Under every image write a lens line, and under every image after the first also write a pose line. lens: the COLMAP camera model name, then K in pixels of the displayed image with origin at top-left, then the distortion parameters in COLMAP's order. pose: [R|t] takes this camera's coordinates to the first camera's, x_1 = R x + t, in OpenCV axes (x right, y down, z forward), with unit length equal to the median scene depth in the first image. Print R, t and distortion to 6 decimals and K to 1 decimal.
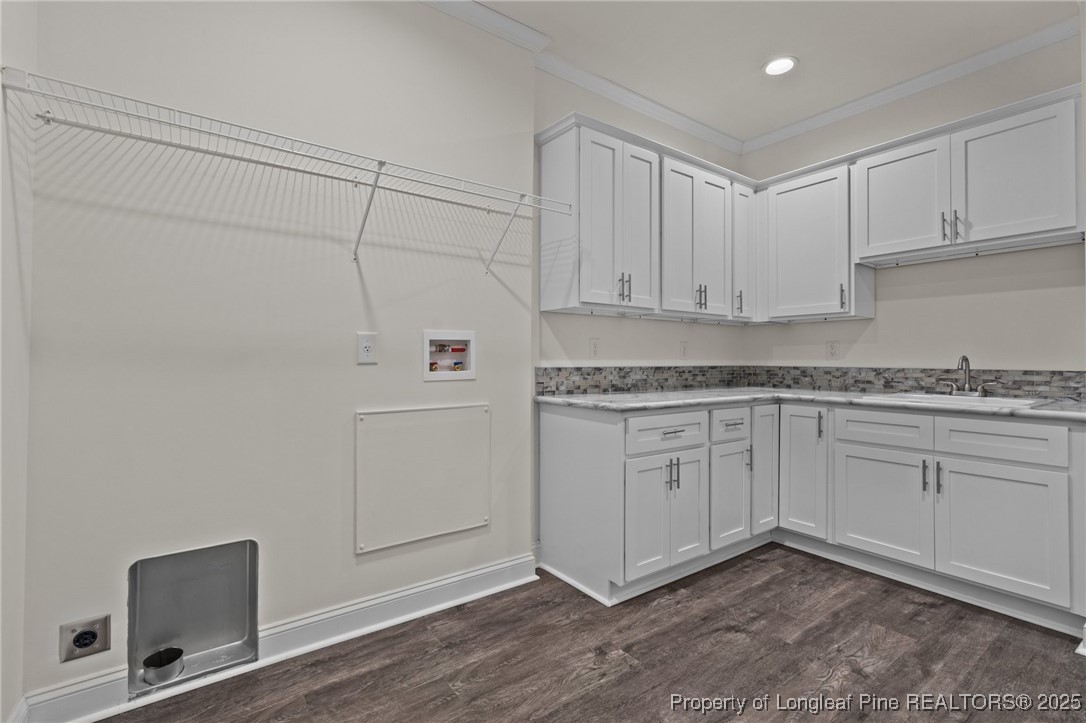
lens RADIAL K [[492.2, 0, 545.6], [0, 492.2, 360.0], [0, 0, 1]] dist [-0.000871, 0.000540]
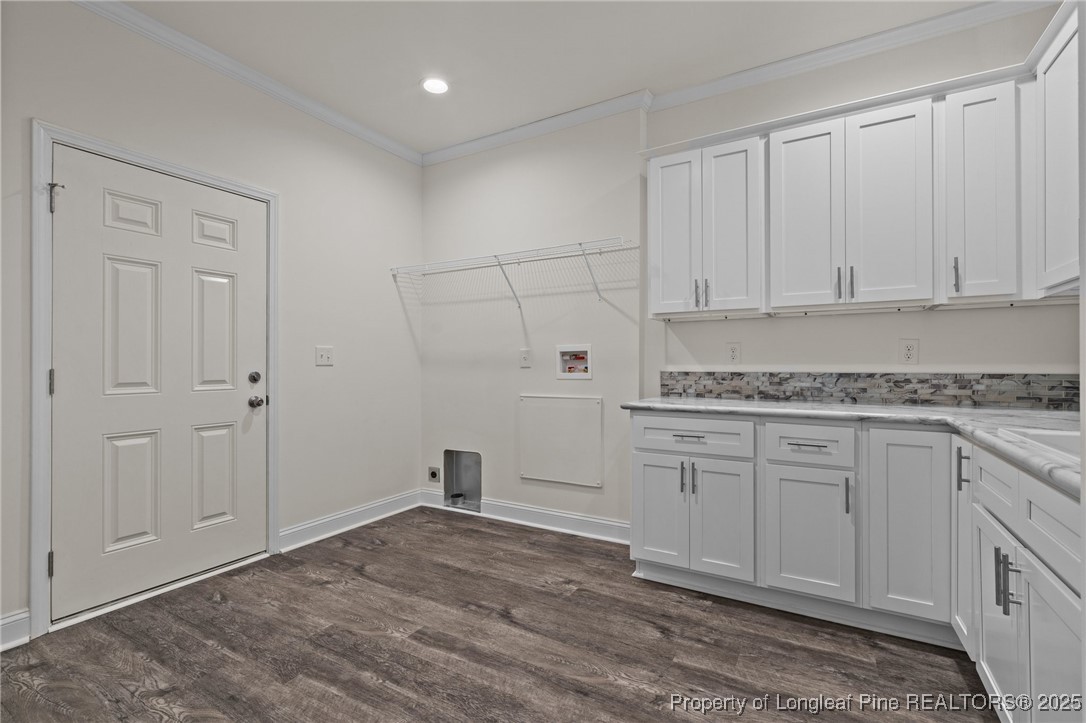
lens RADIAL K [[496.8, 0, 544.8], [0, 496.8, 369.3], [0, 0, 1]] dist [-0.002624, 0.000610]
pose [[0.399953, 0.007565, -0.916505, 1.000270], [0.002600, 0.999953, 0.009388, -0.001450], [0.916532, -0.006138, 0.399914, 0.302634]]
